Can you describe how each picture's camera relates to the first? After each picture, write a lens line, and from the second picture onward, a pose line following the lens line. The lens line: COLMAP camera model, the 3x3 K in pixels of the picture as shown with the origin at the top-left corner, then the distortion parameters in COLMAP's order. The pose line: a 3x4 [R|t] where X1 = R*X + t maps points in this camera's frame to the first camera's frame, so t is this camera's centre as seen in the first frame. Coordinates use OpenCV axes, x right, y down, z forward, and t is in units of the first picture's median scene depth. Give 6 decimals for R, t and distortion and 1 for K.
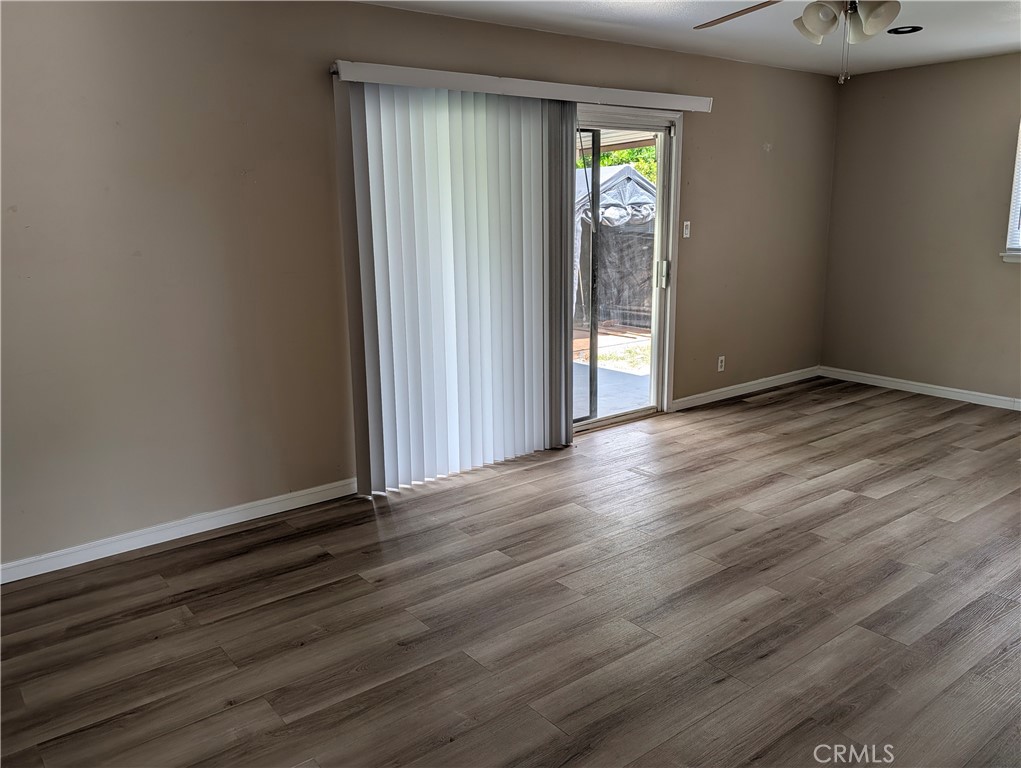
lens RADIAL K [[790.2, 0, 511.3], [0, 790.2, 385.5], [0, 0, 1]] dist [0.001292, -0.010388]
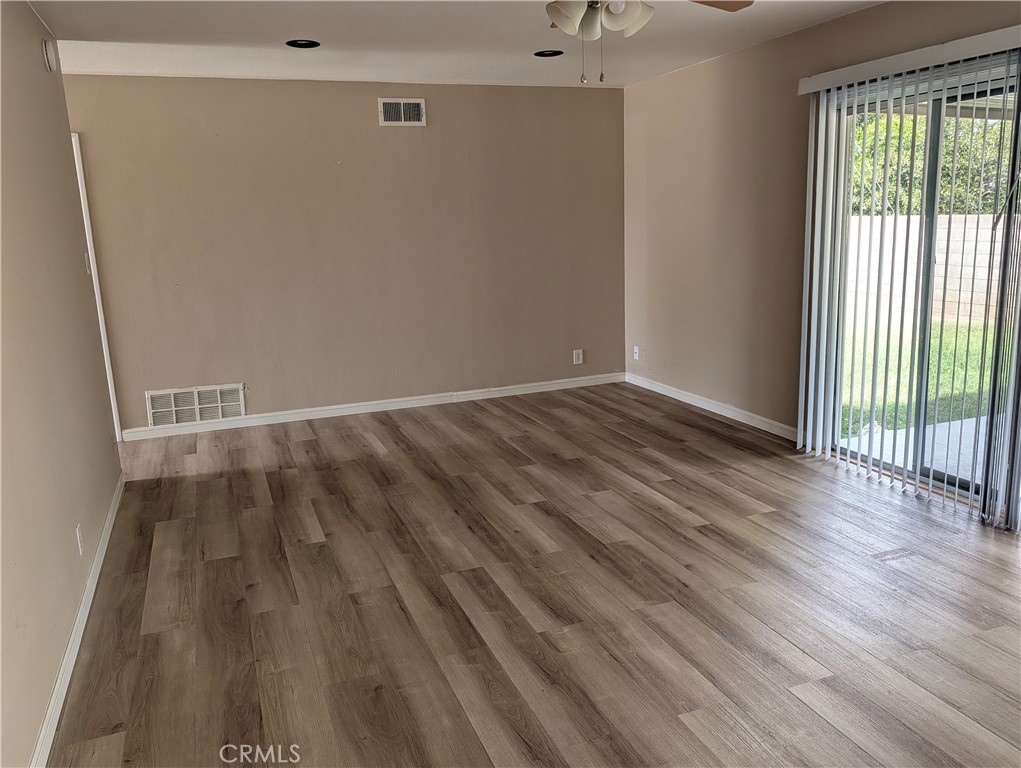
lens RADIAL K [[790.2, 0, 511.8], [0, 790.2, 380.8], [0, 0, 1]] dist [0.001292, -0.010388]
pose [[-0.283156, 0.224118, -0.932520, 1.179629], [-0.180597, 0.942460, 0.281344, -0.242015], [0.941917, 0.248075, -0.226388, 0.999514]]
